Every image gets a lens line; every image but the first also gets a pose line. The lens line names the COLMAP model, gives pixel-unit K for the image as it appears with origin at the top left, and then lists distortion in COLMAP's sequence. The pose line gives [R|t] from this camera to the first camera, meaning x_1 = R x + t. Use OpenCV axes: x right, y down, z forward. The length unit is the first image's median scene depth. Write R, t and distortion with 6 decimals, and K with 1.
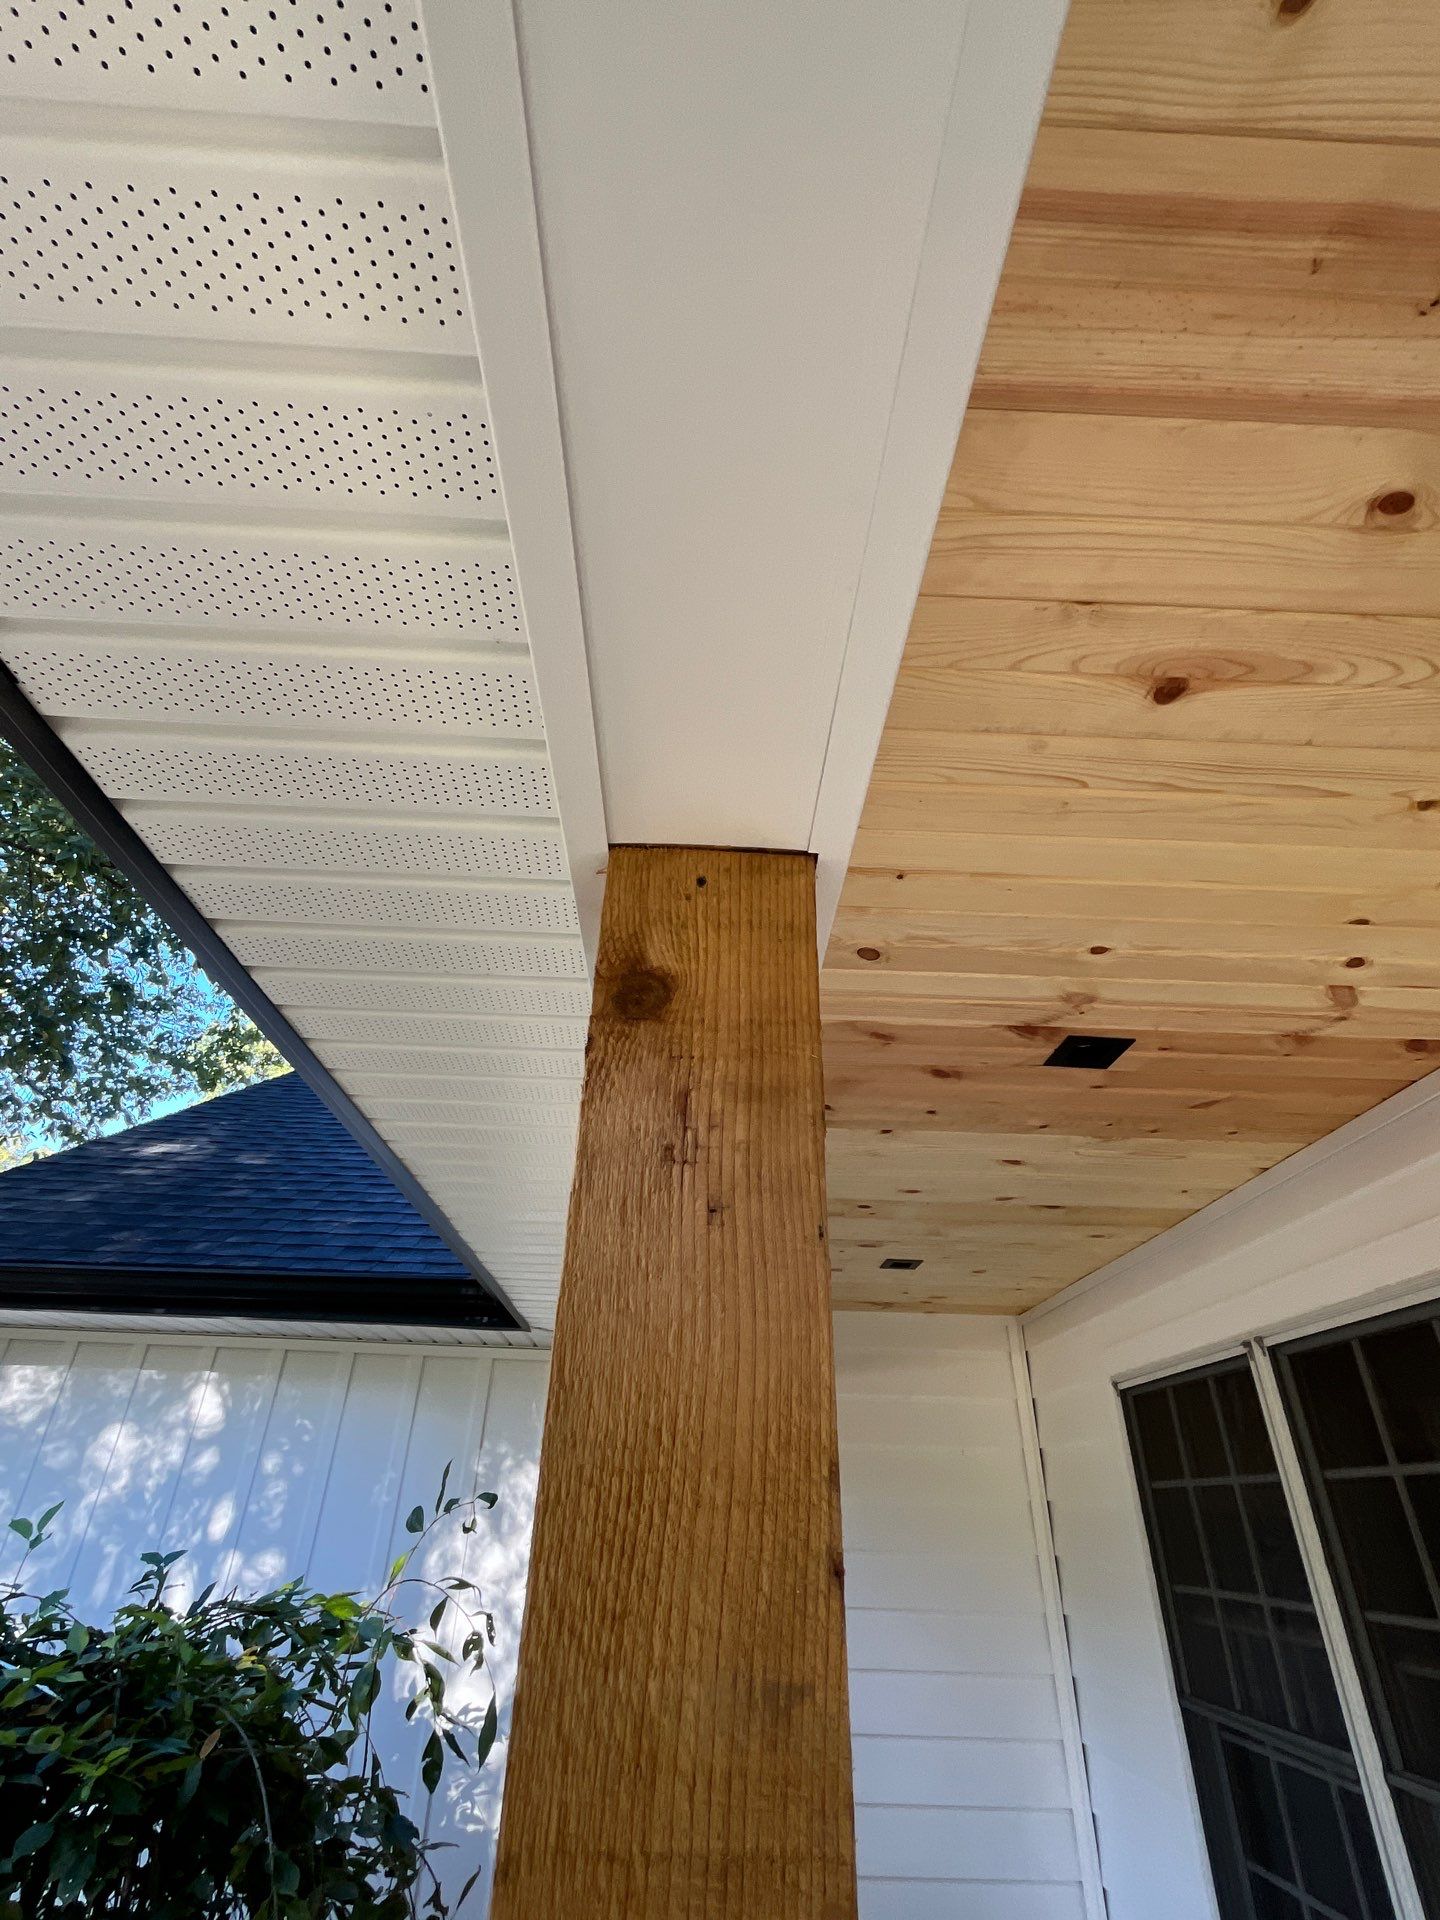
lens RADIAL K [[889.4, 0, 720.0], [0, 889.4, 960.0], [0, 0, 1]] dist [-0.000375, -0.001280]
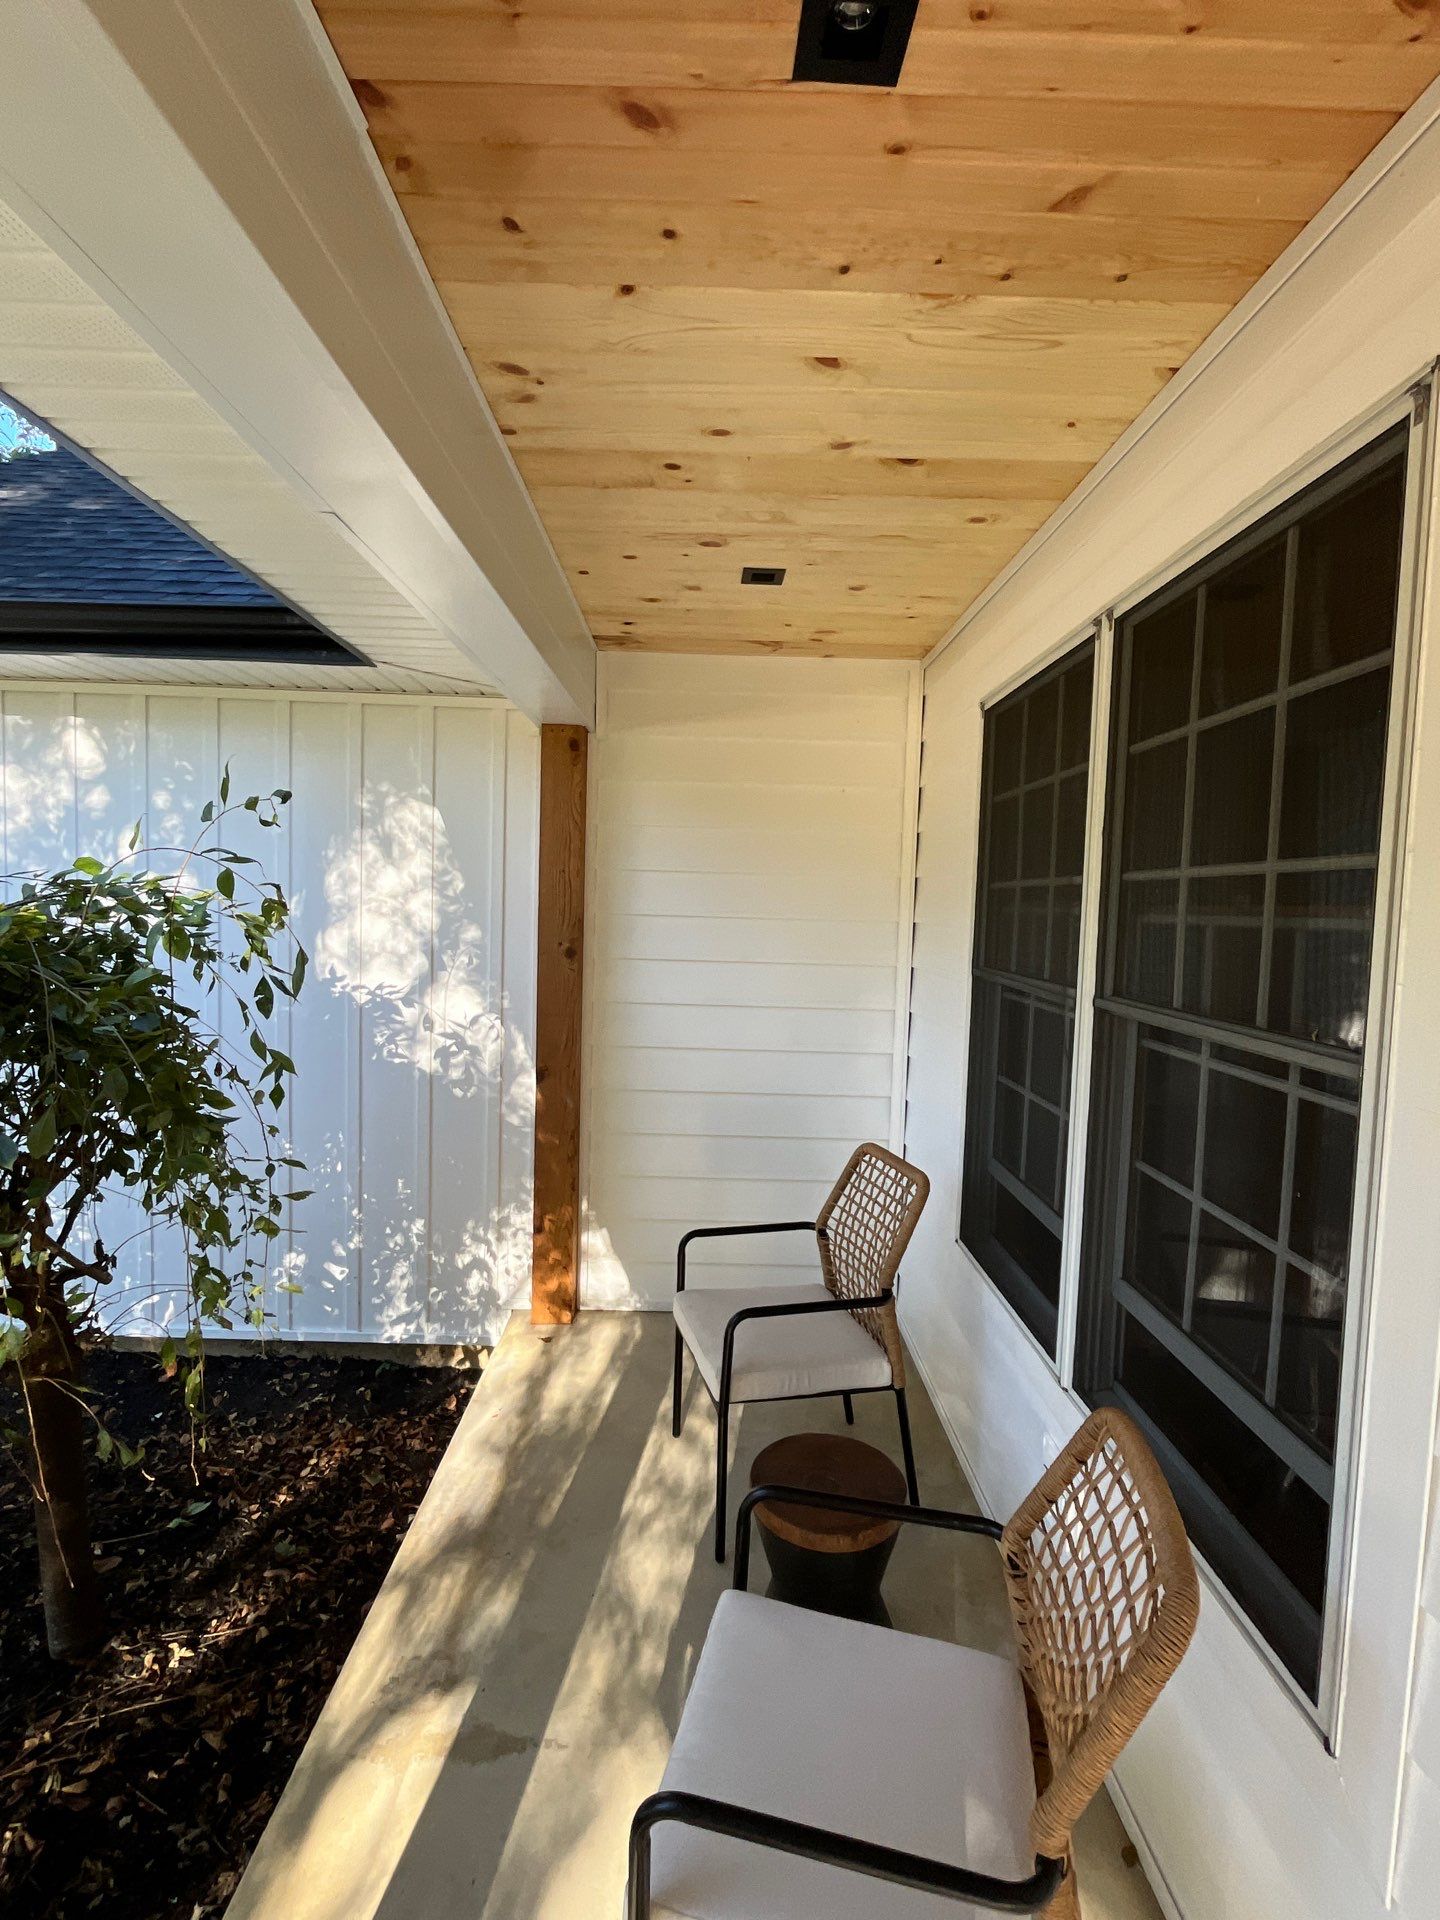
lens RADIAL K [[889.4, 0, 720.0], [0, 889.4, 960.0], [0, 0, 1]] dist [-0.000375, -0.001280]
pose [[0.999648, 0.004413, -0.026152, 0.169411], [0.011604, 0.813892, 0.580901, 0.130903], [0.023849, -0.581000, 0.813554, 0.075952]]
